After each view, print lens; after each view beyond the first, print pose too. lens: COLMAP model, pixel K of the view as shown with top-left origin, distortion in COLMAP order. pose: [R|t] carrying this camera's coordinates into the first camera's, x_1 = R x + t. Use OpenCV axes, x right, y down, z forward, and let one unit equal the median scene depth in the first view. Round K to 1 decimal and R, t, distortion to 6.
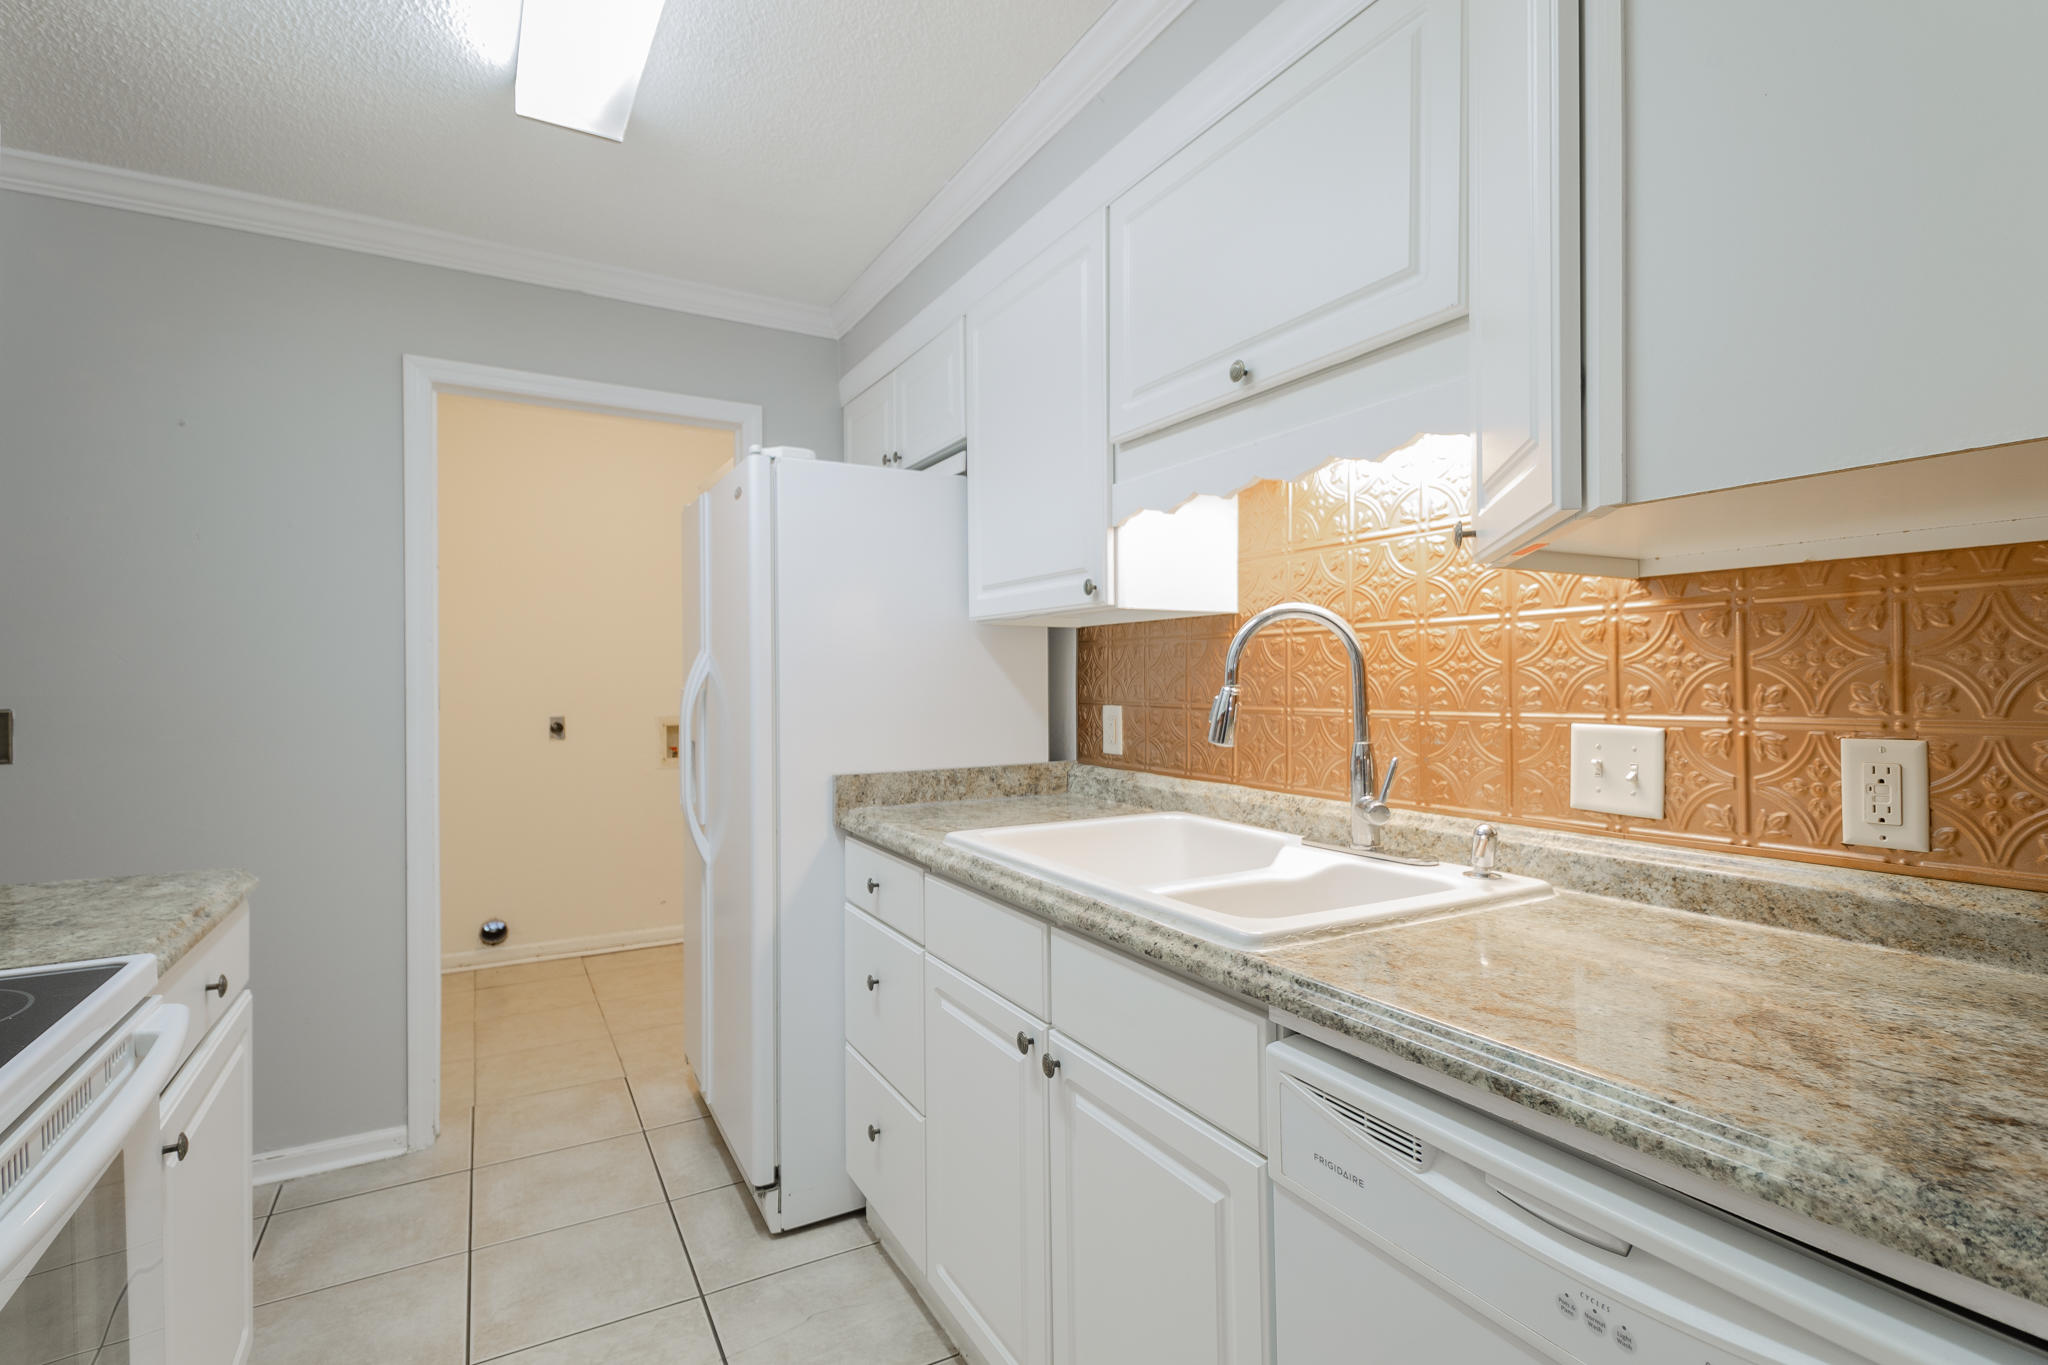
lens RADIAL K [[952.9, 0, 1018.7], [0, 952.9, 680.5], [0, 0, 1]] dist [0.036563, -0.016949]
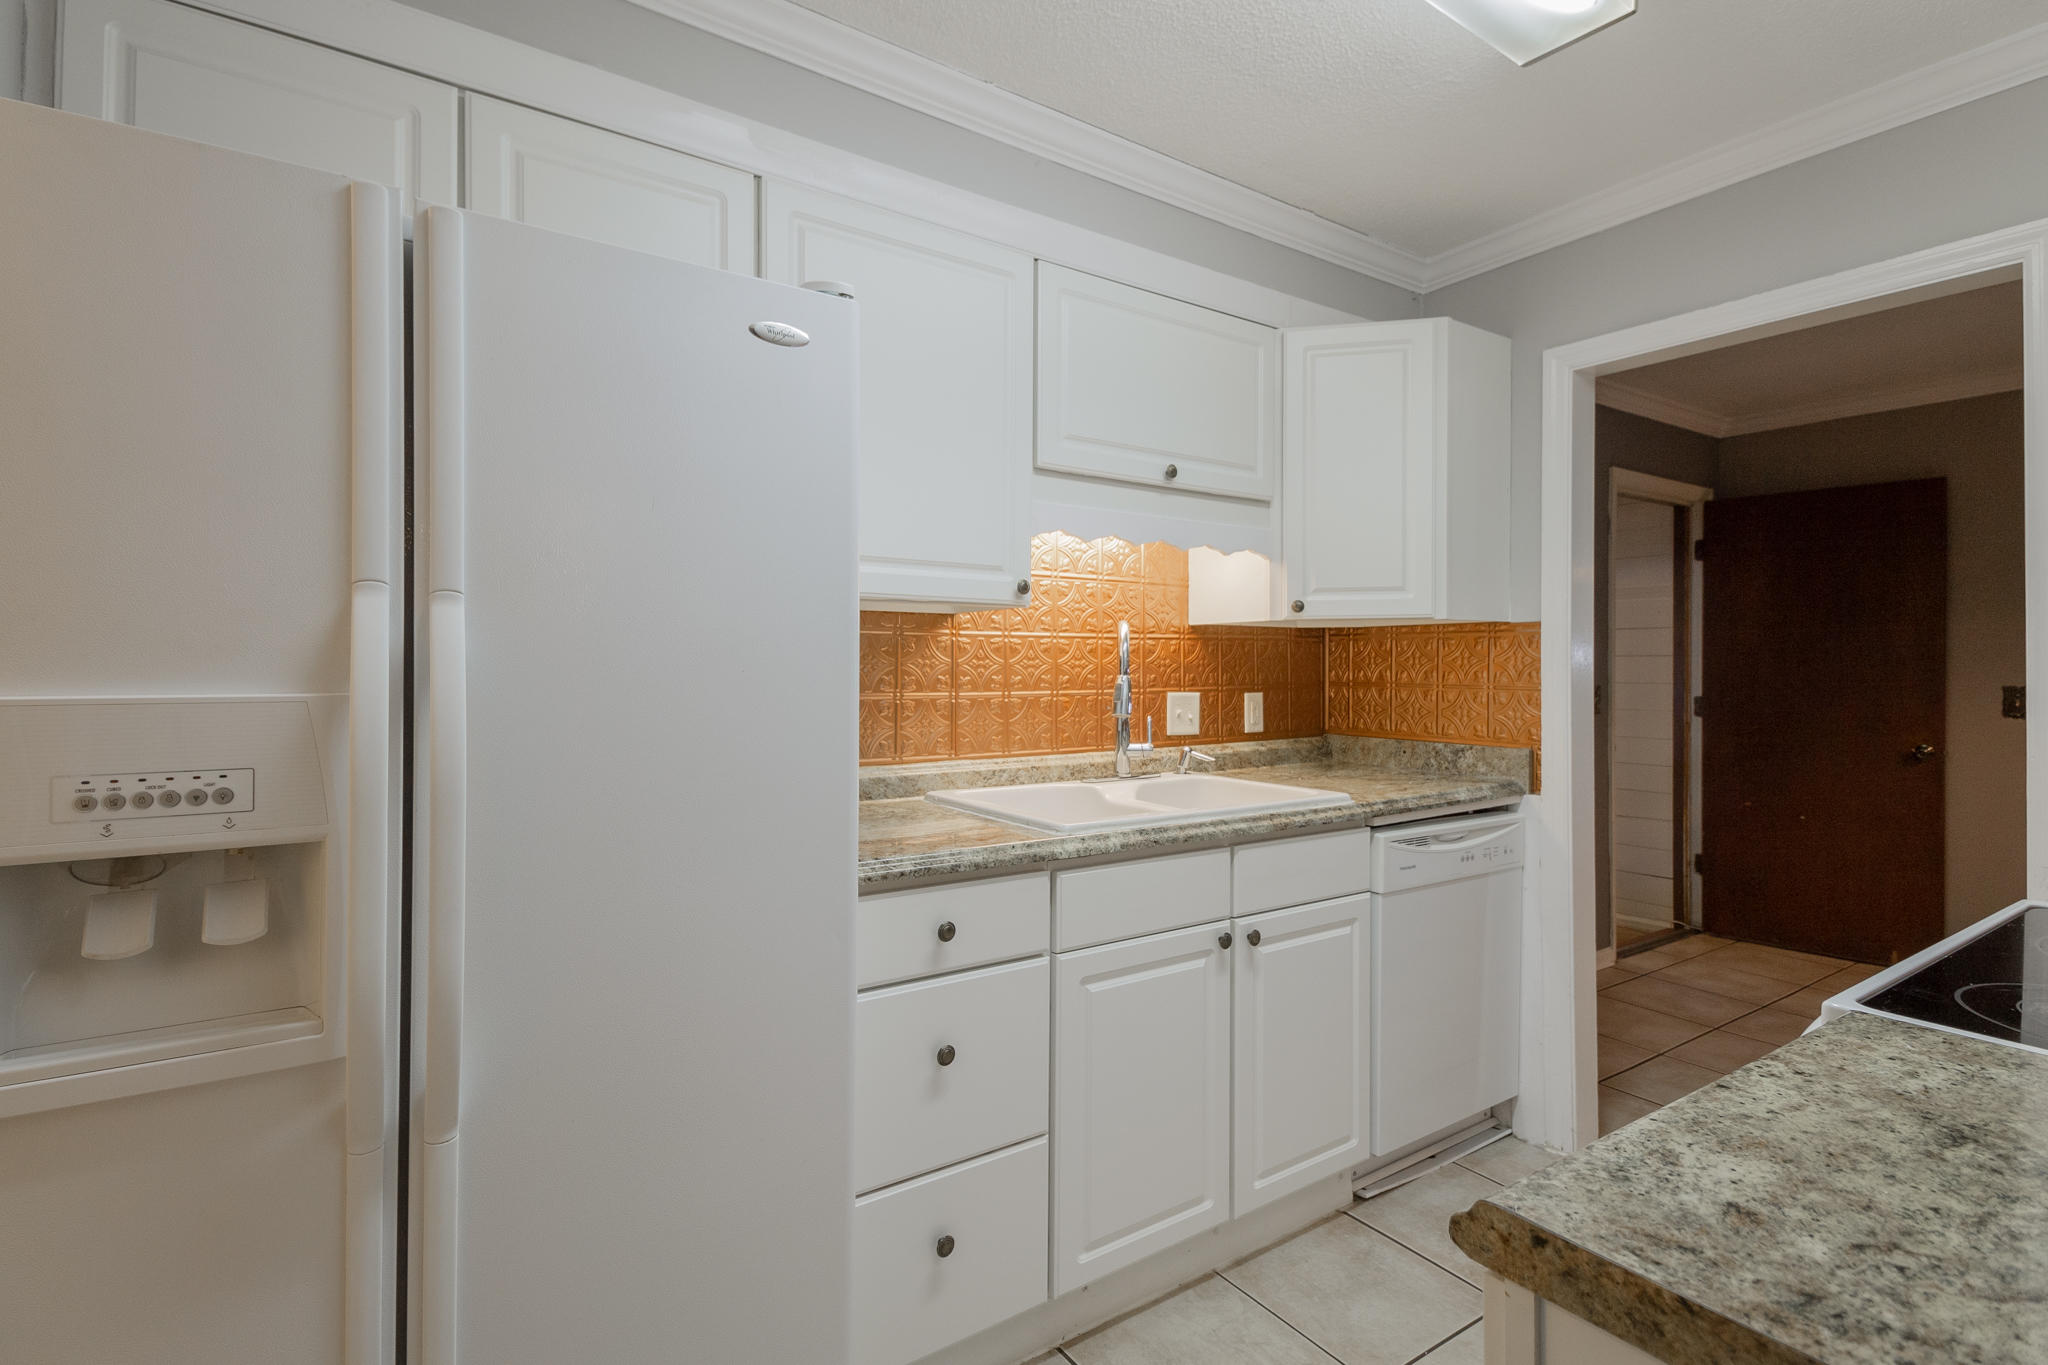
lens RADIAL K [[952.9, 0, 997.5], [0, 952.9, 673.4], [0, 0, 1]] dist [0.036563, -0.016949]
pose [[-0.066500, -0.001449, 0.997785, -1.038795], [-0.000561, 0.999999, 0.001415, -0.000043], [-0.997786, -0.000465, -0.066500, 1.113382]]
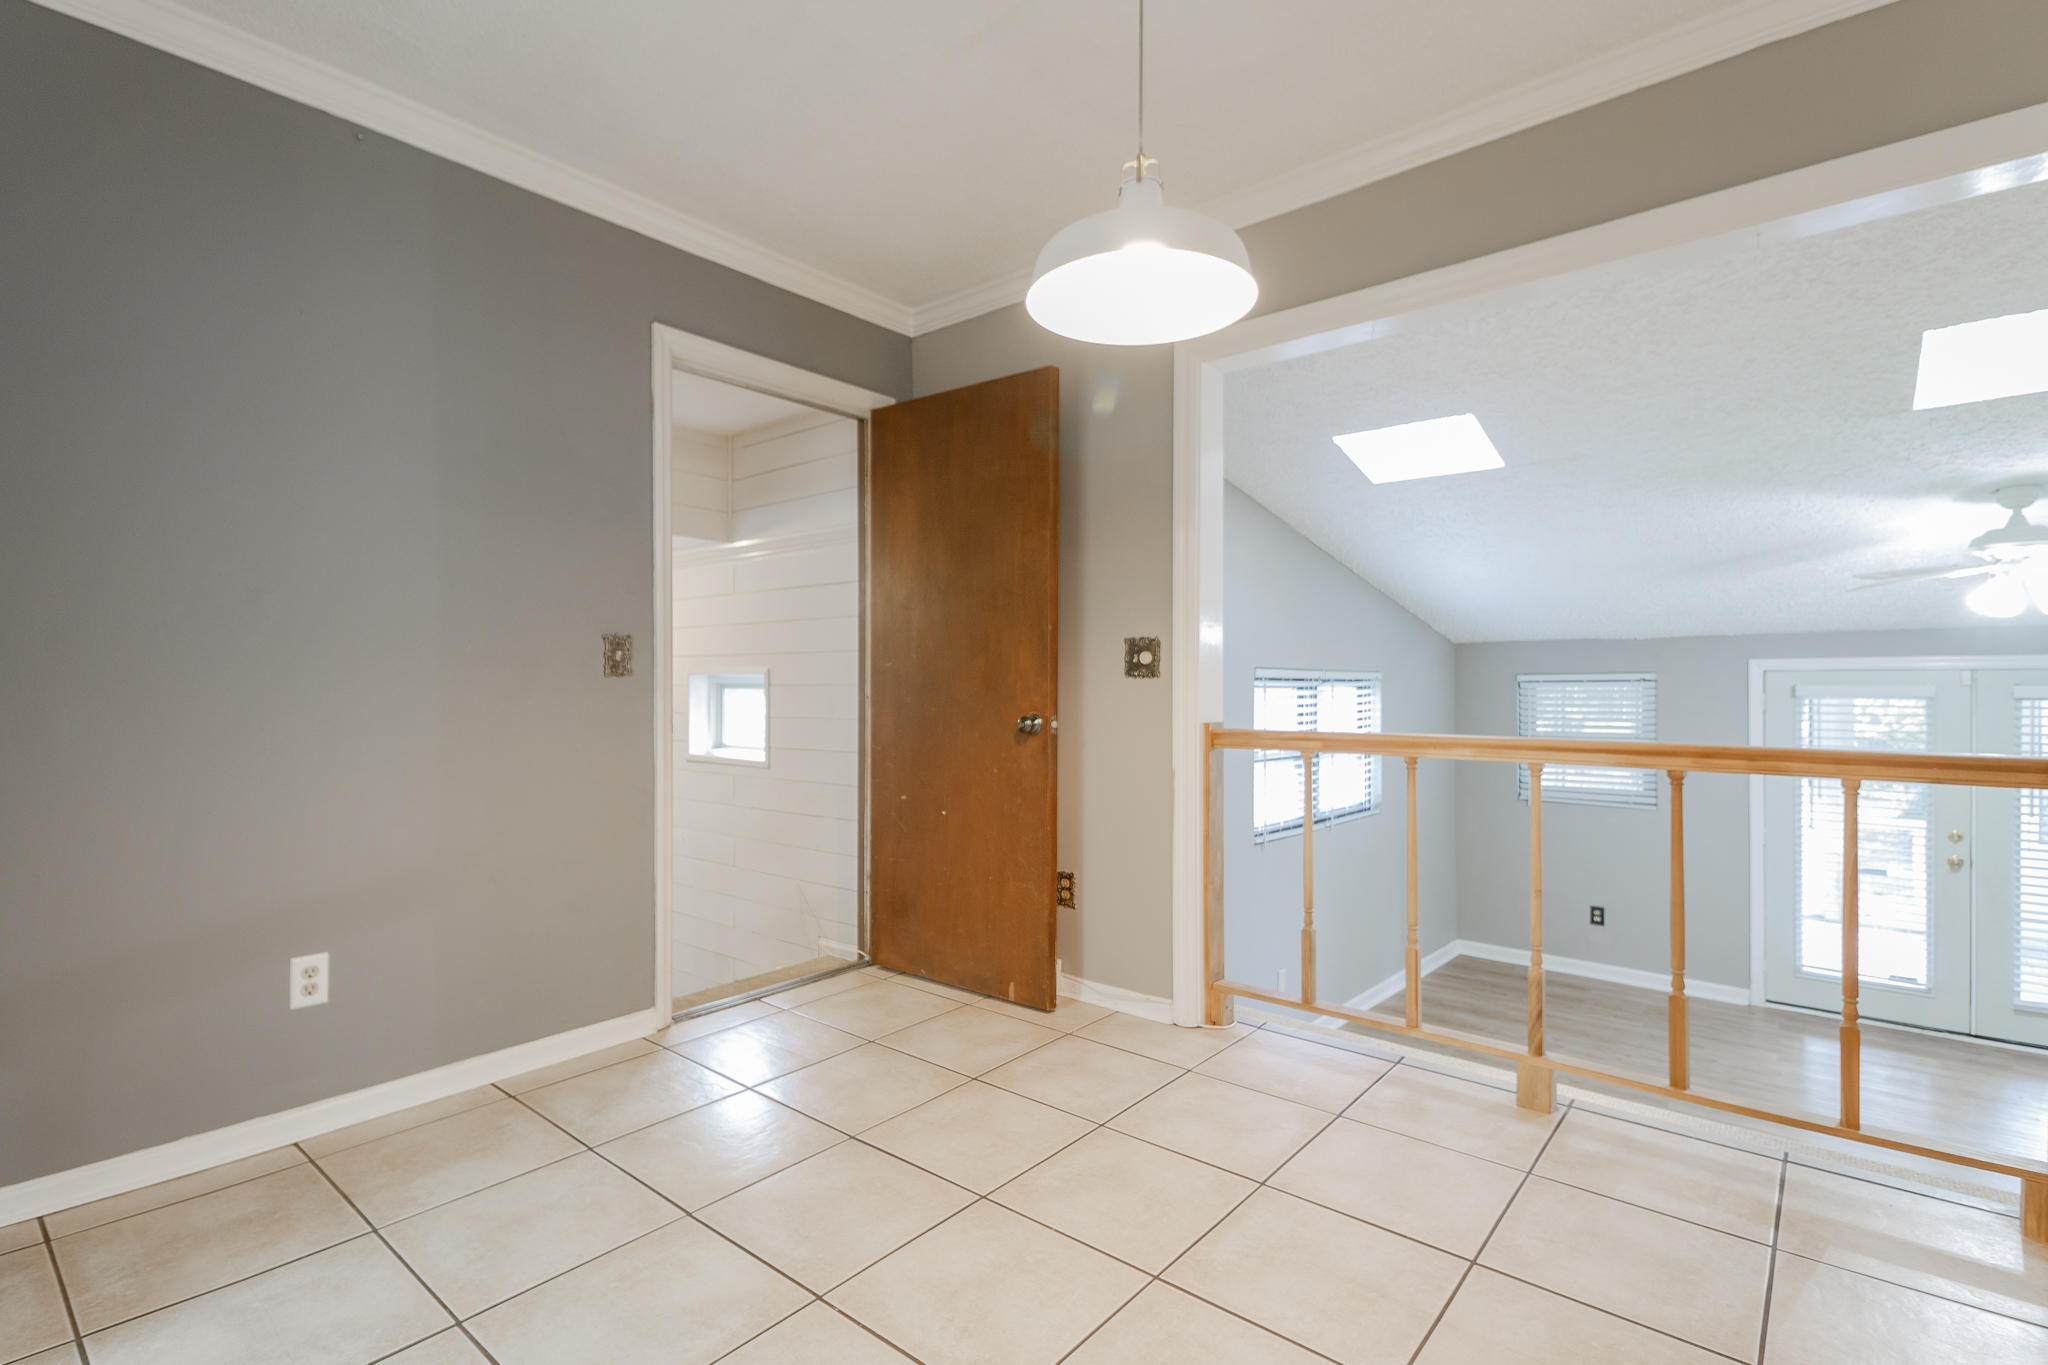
lens RADIAL K [[952.9, 0, 1030.1], [0, 952.9, 700.0], [0, 0, 1]] dist [0.036563, -0.016949]
pose [[-0.360203, -0.006239, 0.932853, -0.575280], [0.002903, 0.999965, 0.007809, 0.124239], [-0.932869, 0.005521, -0.360173, -0.467531]]
